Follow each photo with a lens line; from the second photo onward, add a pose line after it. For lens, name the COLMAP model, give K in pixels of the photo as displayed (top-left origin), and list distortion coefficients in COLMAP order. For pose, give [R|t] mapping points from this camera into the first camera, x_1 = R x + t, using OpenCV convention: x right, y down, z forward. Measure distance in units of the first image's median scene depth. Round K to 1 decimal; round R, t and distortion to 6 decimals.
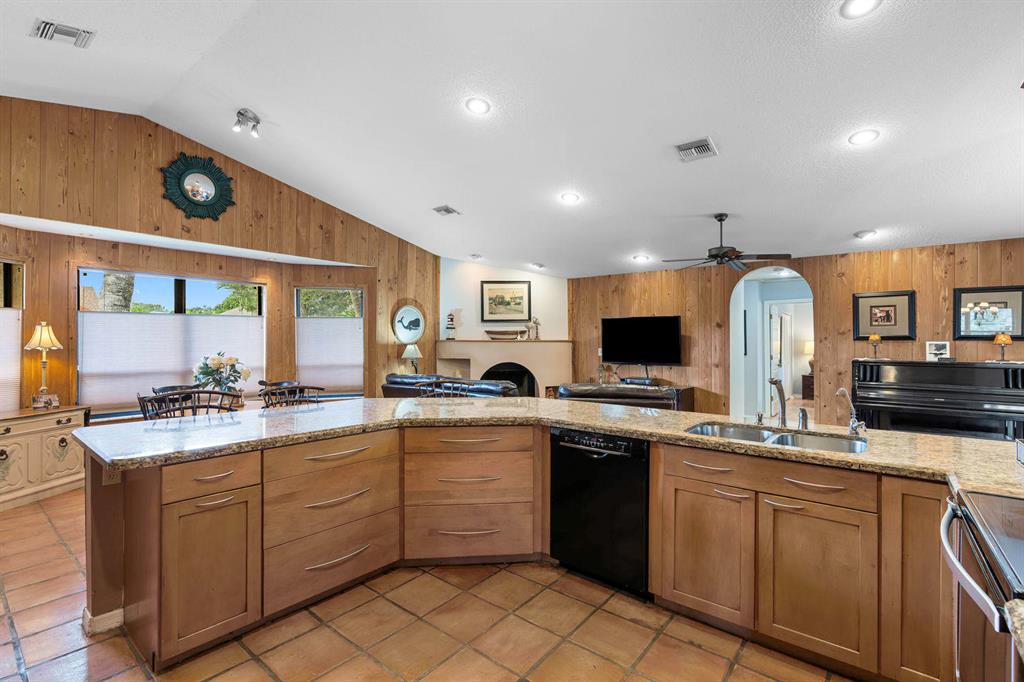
lens RADIAL K [[471.2, 0, 508.1], [0, 471.2, 341.7], [0, 0, 1]] dist [-0.001253, -0.000240]
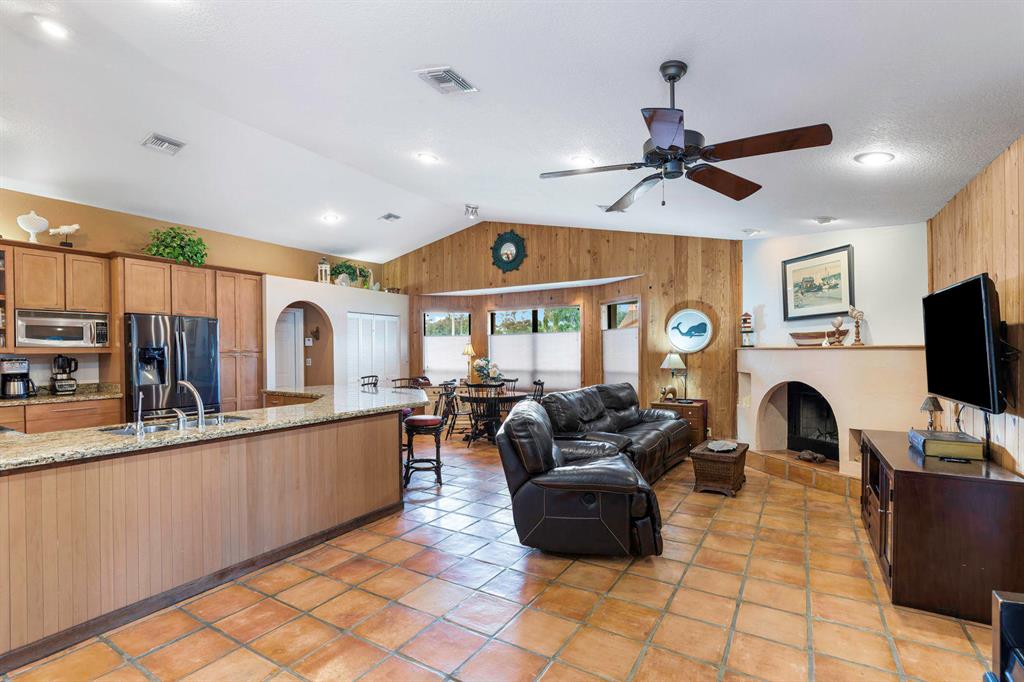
lens RADIAL K [[471.2, 0, 508.1], [0, 471.2, 341.7], [0, 0, 1]] dist [-0.001253, -0.000240]
pose [[0.139922, -0.020999, -0.989940, 0.611908], [0.006830, 0.999772, -0.020243, -0.000707], [0.990139, -0.003929, 0.140033, 0.551814]]
